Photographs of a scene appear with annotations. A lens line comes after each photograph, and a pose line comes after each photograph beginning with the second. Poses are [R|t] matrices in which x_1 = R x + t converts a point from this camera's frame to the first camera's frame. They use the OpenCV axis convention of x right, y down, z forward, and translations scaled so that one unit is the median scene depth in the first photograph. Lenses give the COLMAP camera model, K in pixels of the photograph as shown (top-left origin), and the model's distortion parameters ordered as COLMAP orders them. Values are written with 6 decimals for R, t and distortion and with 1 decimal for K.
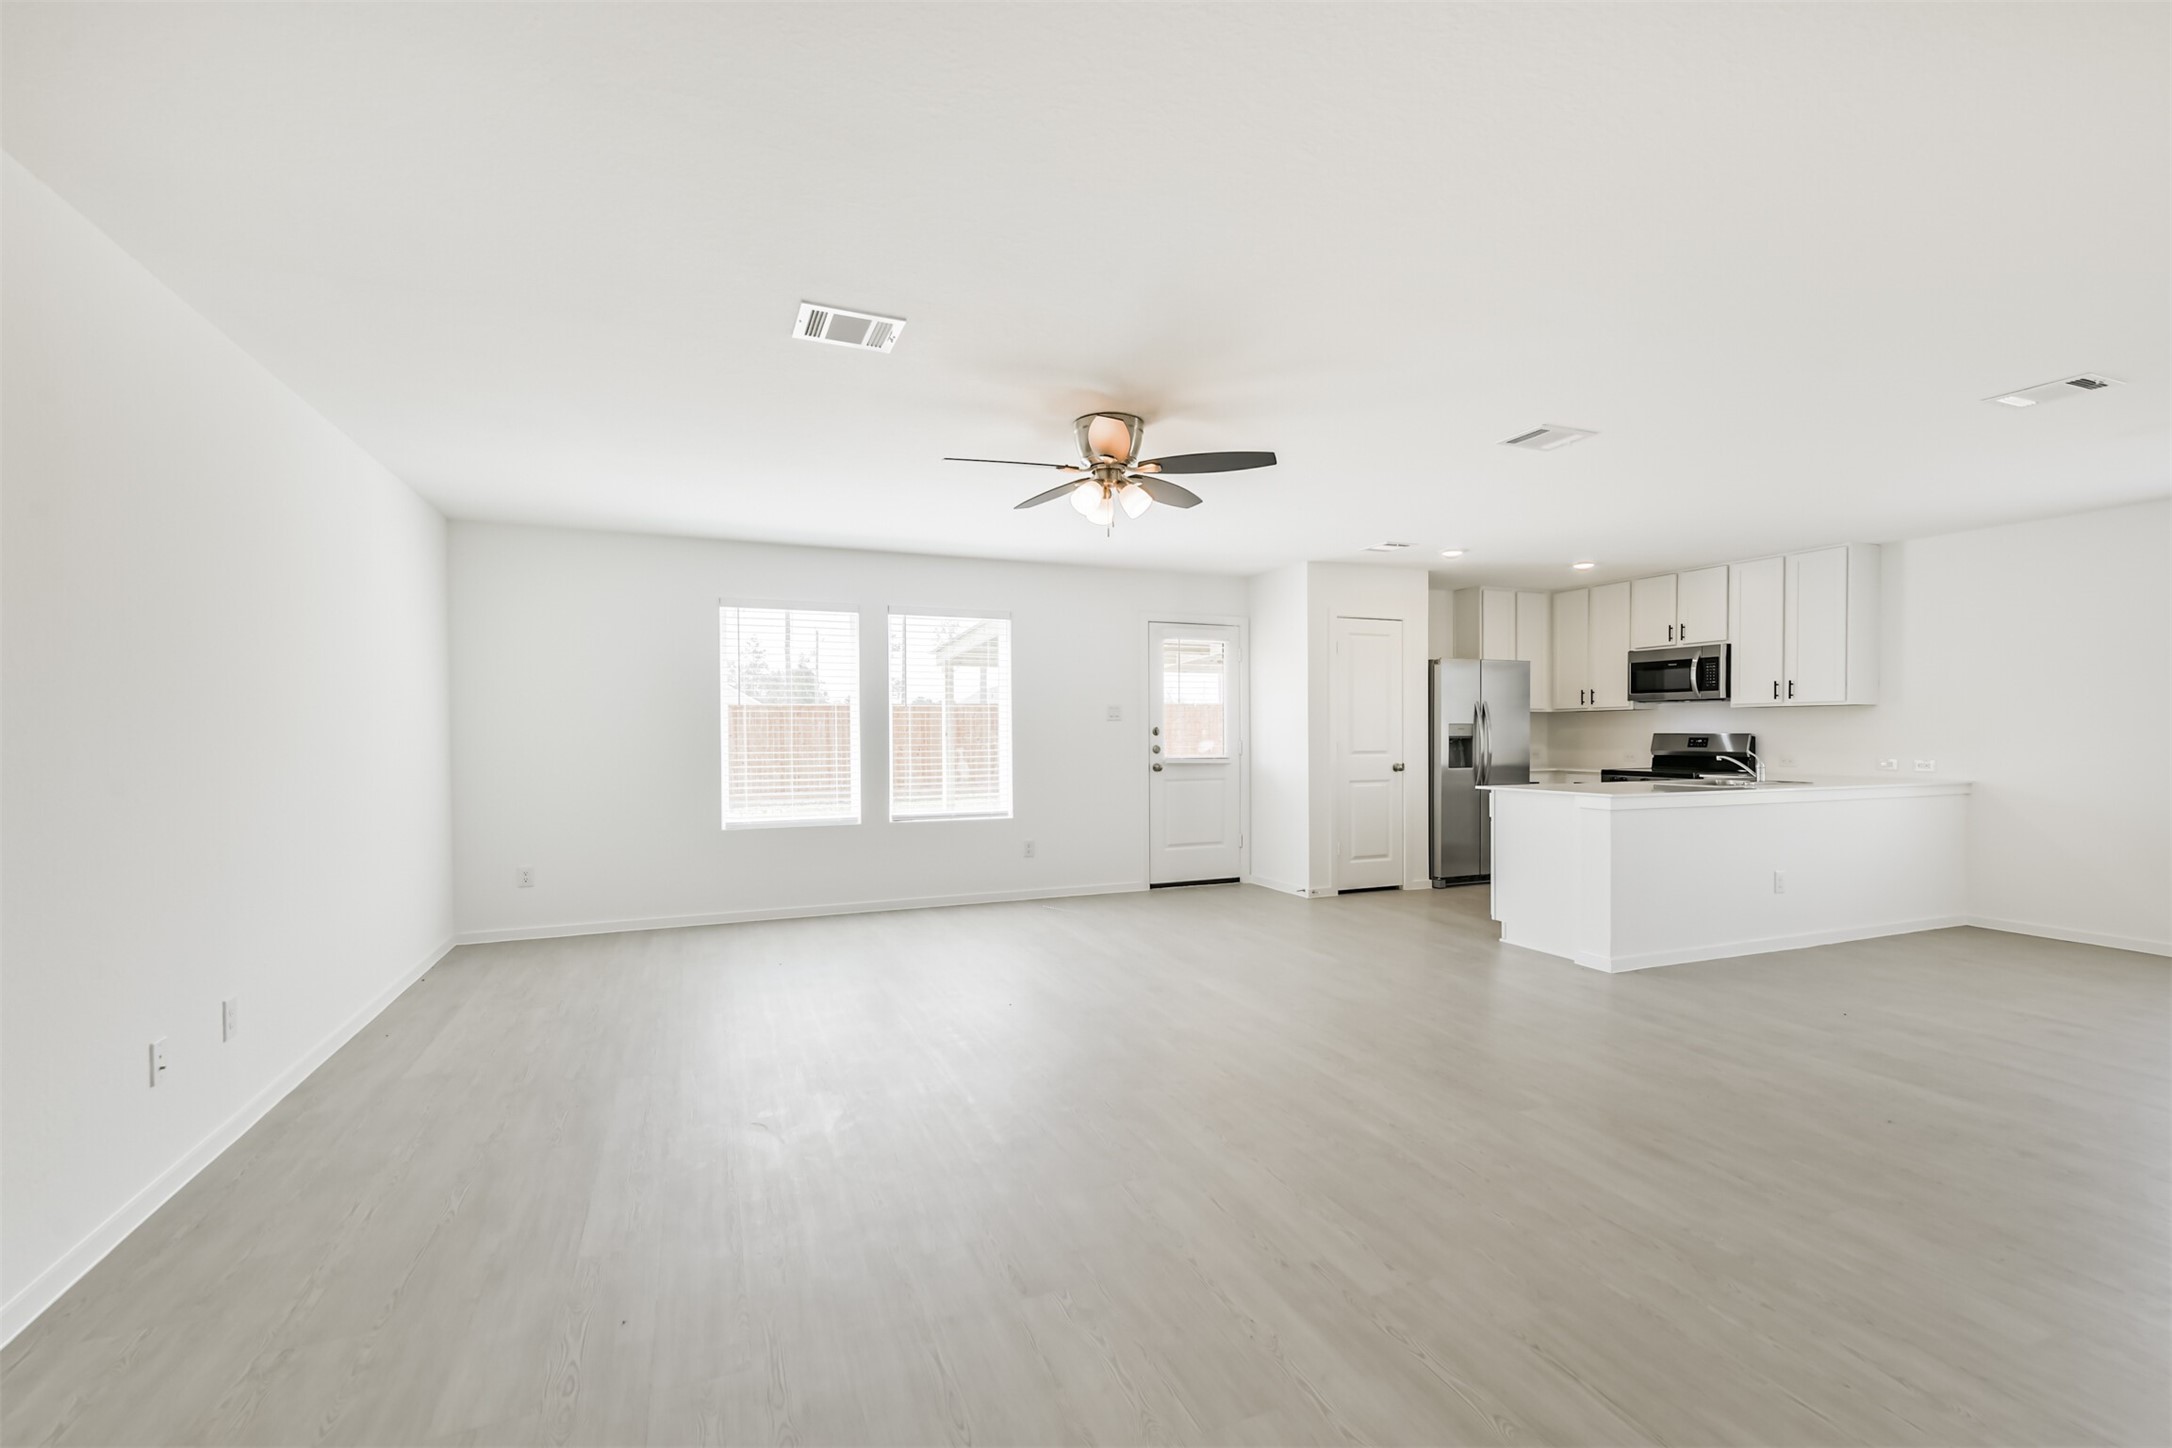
lens RADIAL K [[942.0, 0, 1073.3], [0, 942.0, 728.4], [0, 0, 1]] dist [0.006837, -0.003091]
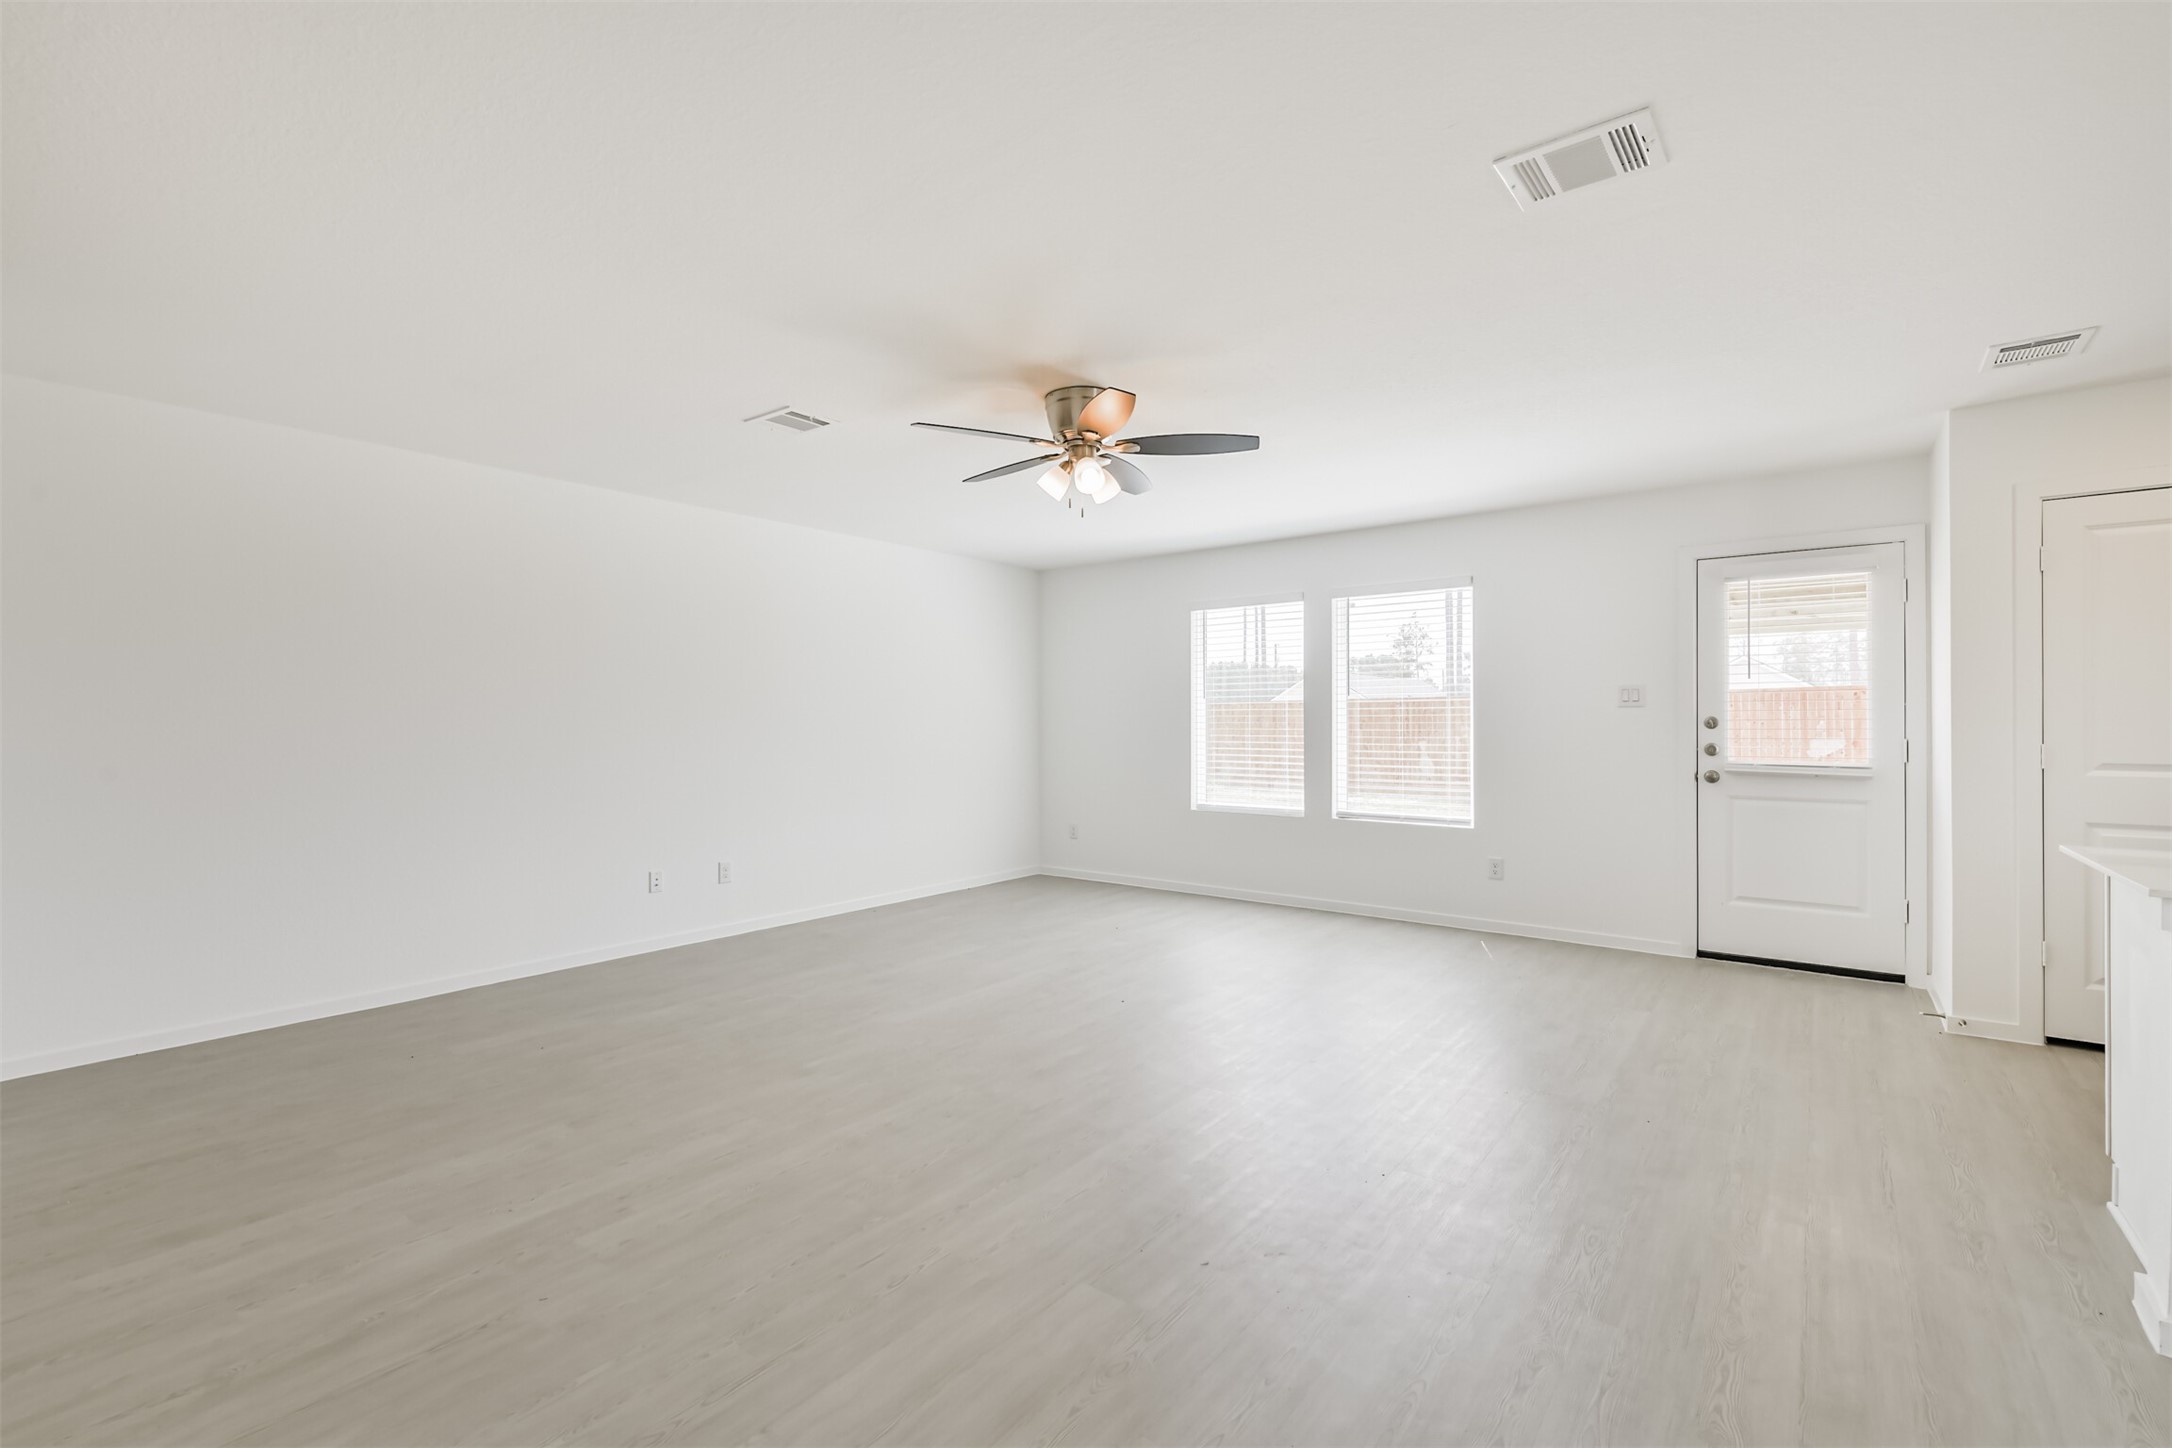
lens RADIAL K [[942.0, 0, 1079.3], [0, 942.0, 721.6], [0, 0, 1]] dist [0.006837, -0.003091]
pose [[0.485801, 0.002653, -0.874066, 0.491370], [0.003812, 0.999979, 0.005154, -0.003030], [0.874061, -0.005836, 0.485781, 0.308735]]
